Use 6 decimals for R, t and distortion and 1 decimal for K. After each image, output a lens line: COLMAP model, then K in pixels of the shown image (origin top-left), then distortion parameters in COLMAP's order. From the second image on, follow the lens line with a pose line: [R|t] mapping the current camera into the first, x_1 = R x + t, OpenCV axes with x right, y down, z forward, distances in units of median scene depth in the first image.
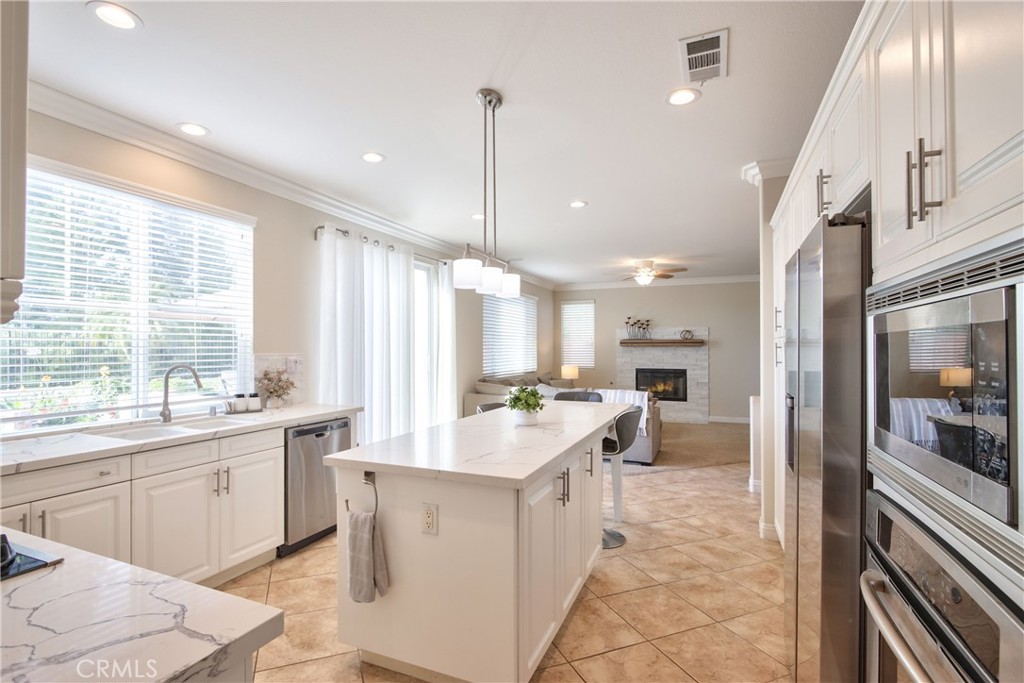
lens RADIAL K [[490.9, 0, 502.0], [0, 490.9, 345.2], [0, 0, 1]] dist [-0.004739, -0.000227]
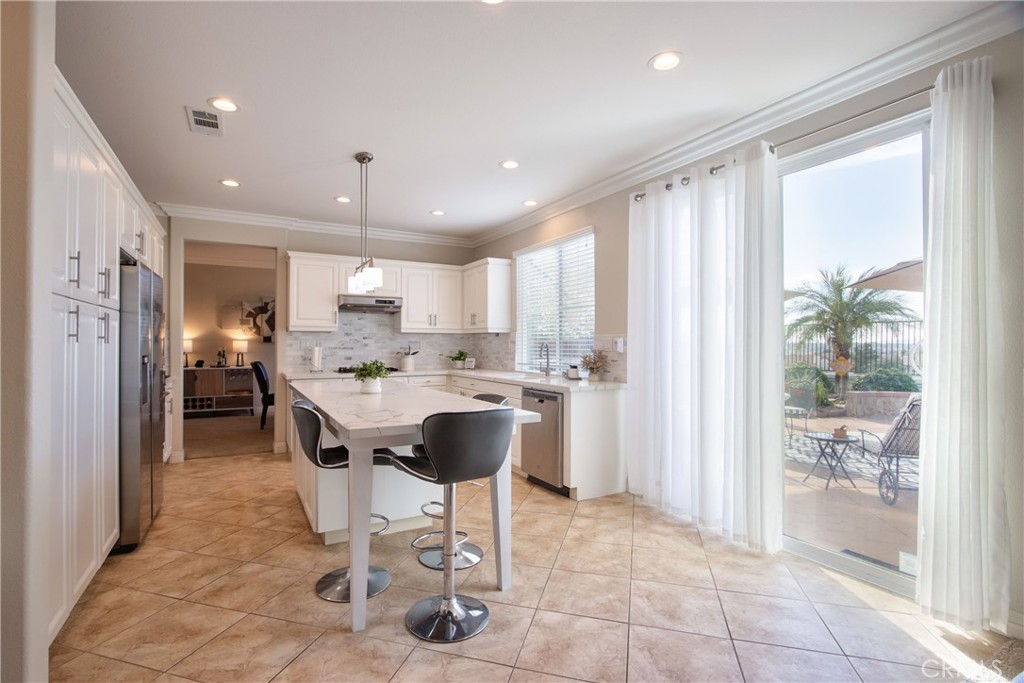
lens RADIAL K [[490.9, 0, 501.5], [0, 490.9, 341.9], [0, 0, 1]] dist [-0.004739, -0.000227]
pose [[-0.620154, -0.000857, -0.784479, 0.631110], [0.003774, 0.999985, -0.004076, 0.038345], [0.784471, -0.005489, -0.620142, 1.623488]]
